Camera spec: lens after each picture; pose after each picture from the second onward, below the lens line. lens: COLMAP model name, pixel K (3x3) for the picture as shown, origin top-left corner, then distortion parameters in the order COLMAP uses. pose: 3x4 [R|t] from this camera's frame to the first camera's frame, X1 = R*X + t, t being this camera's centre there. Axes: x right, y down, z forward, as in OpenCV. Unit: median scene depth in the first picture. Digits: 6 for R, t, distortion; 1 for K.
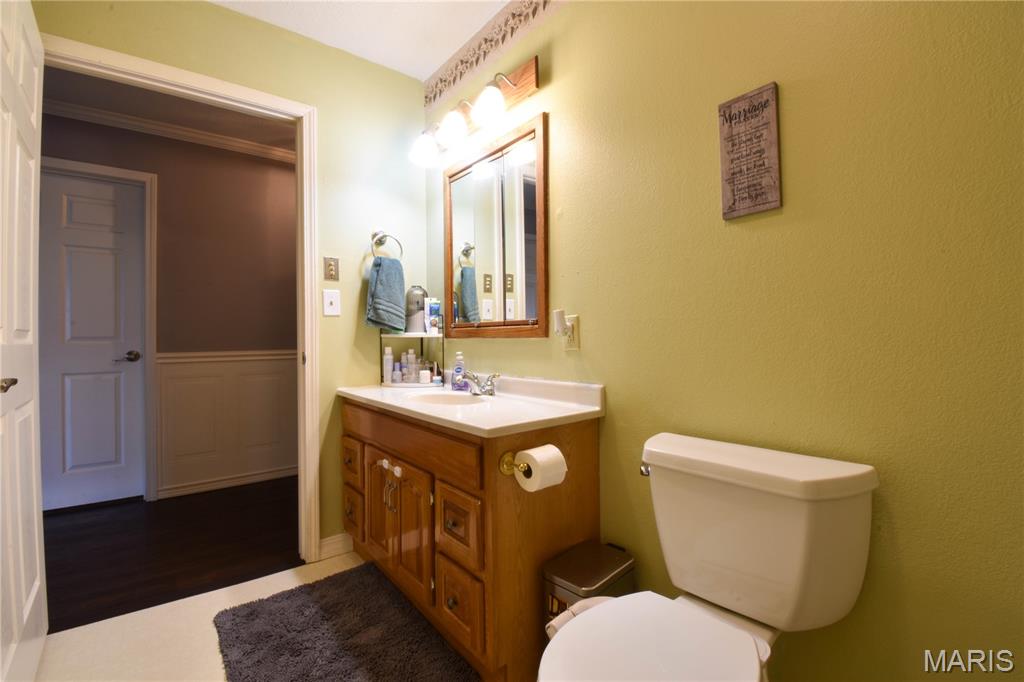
lens RADIAL K [[443.3, 0, 510.7], [0, 443.3, 334.3], [0, 0, 1]] dist [0.001313, 0.000011]
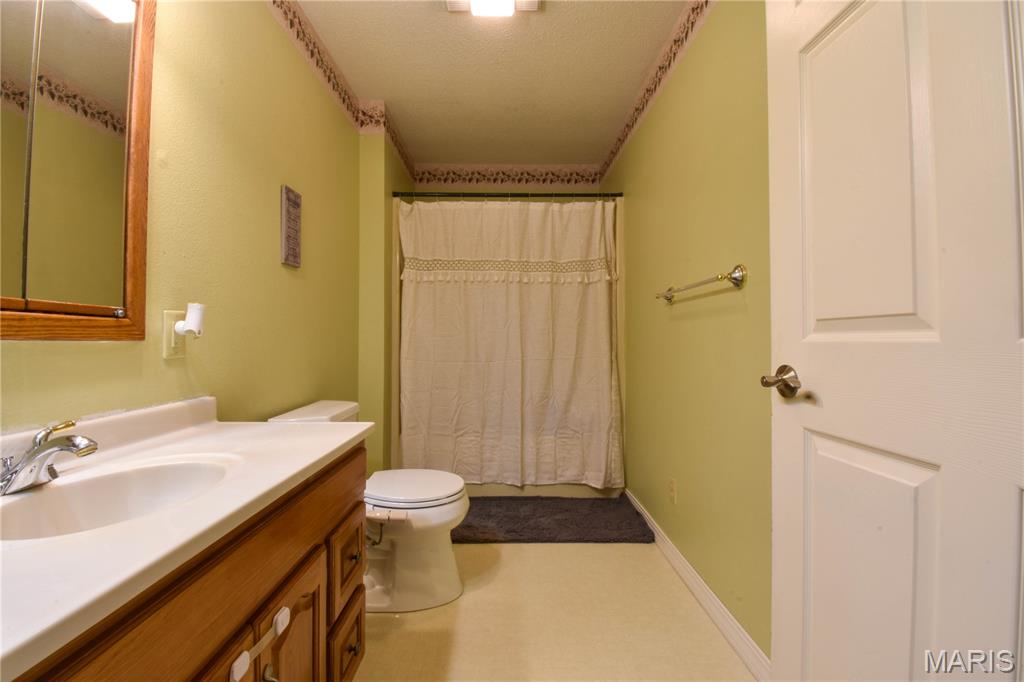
lens RADIAL K [[463.1, 0, 511.7], [0, 463.1, 333.8], [0, 0, 1]] dist [0.023454, -0.029712]
pose [[-0.787287, 0.025691, 0.616051, -0.727197], [0.007971, 0.999472, -0.031493, 0.022382], [-0.616535, -0.019884, -0.787076, 1.192670]]
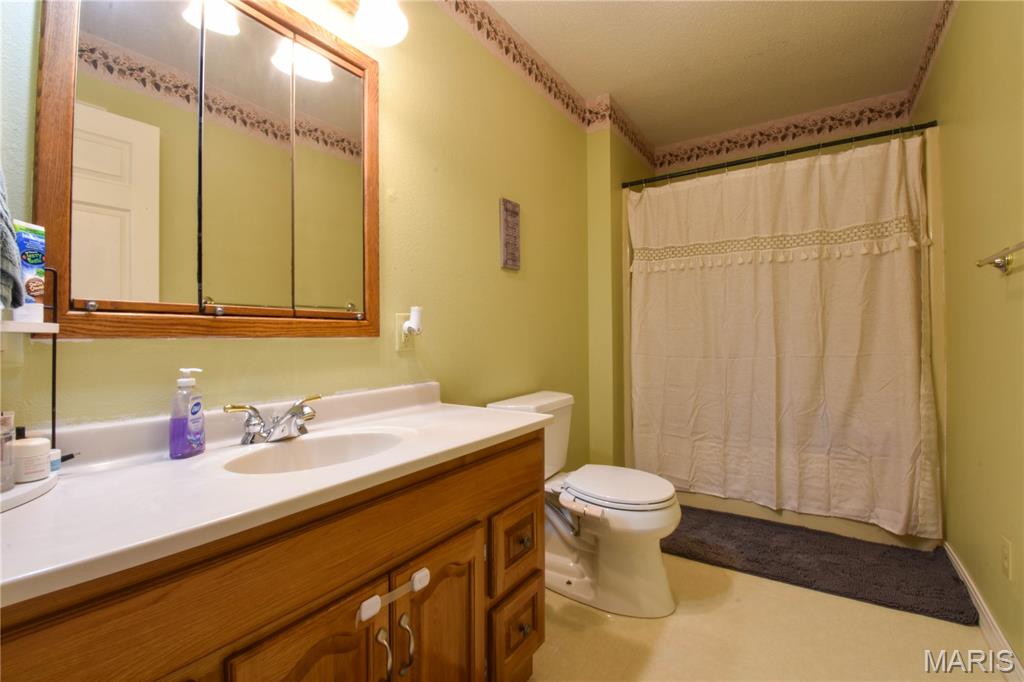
lens RADIAL K [[458.3, 0, 501.2], [0, 458.3, 333.9], [0, 0, 1]] dist [0.023299, -0.027599]
pose [[-0.285823, 0.024780, 0.957962, -0.795209], [0.006949, 0.999693, -0.023786, 0.023487], [-0.958257, -0.000142, -0.285907, 1.024131]]
